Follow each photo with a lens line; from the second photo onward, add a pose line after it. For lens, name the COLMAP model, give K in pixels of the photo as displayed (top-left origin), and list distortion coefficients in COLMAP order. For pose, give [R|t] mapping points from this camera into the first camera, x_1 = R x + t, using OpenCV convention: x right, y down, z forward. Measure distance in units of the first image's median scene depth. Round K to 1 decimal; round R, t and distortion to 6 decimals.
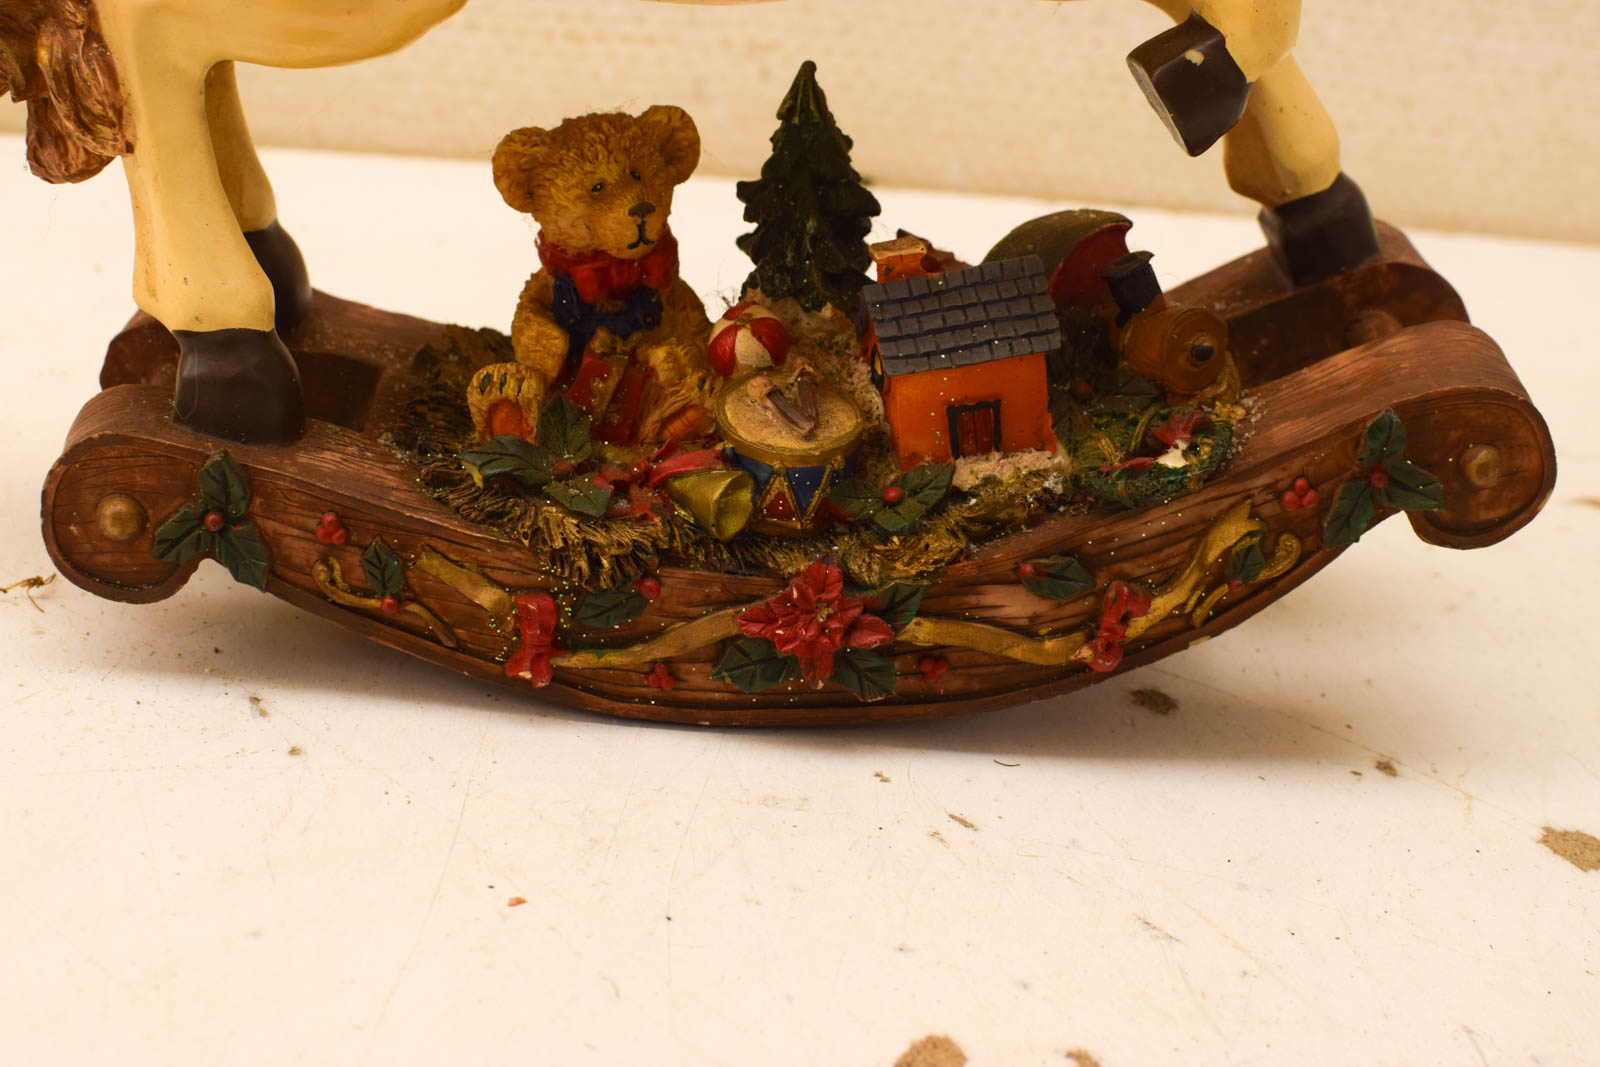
lens RADIAL K [[2463.9, 0, 800.0], [0, 2463.9, 533.5], [0, 0, 1]] dist [-0.218224, 0.102790]
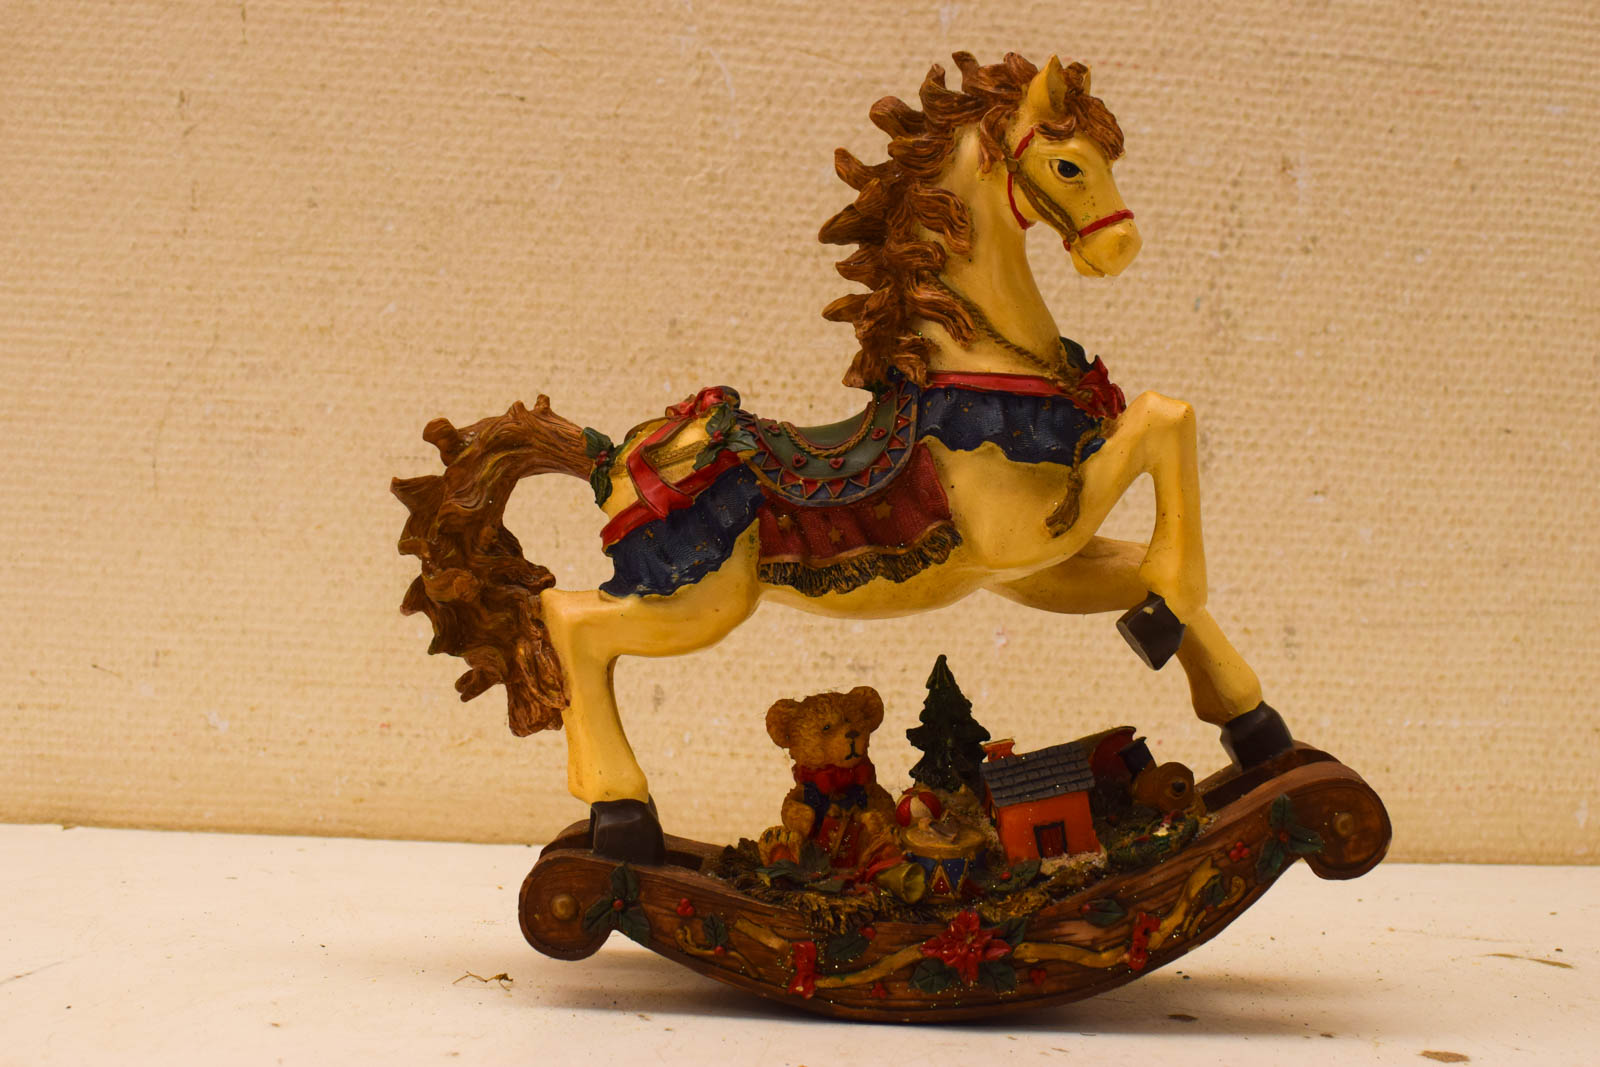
lens RADIAL K [[2409.5, 0, 800.0], [0, 2409.5, 533.5], [0, 0, 1]] dist [-0.191665, 0.125960]
pose [[0.994377, -0.081314, -0.067843, 0.027802], [0.046986, 0.912894, -0.405483, 0.442964], [0.094905, 0.400015, 0.911581, -0.650354]]
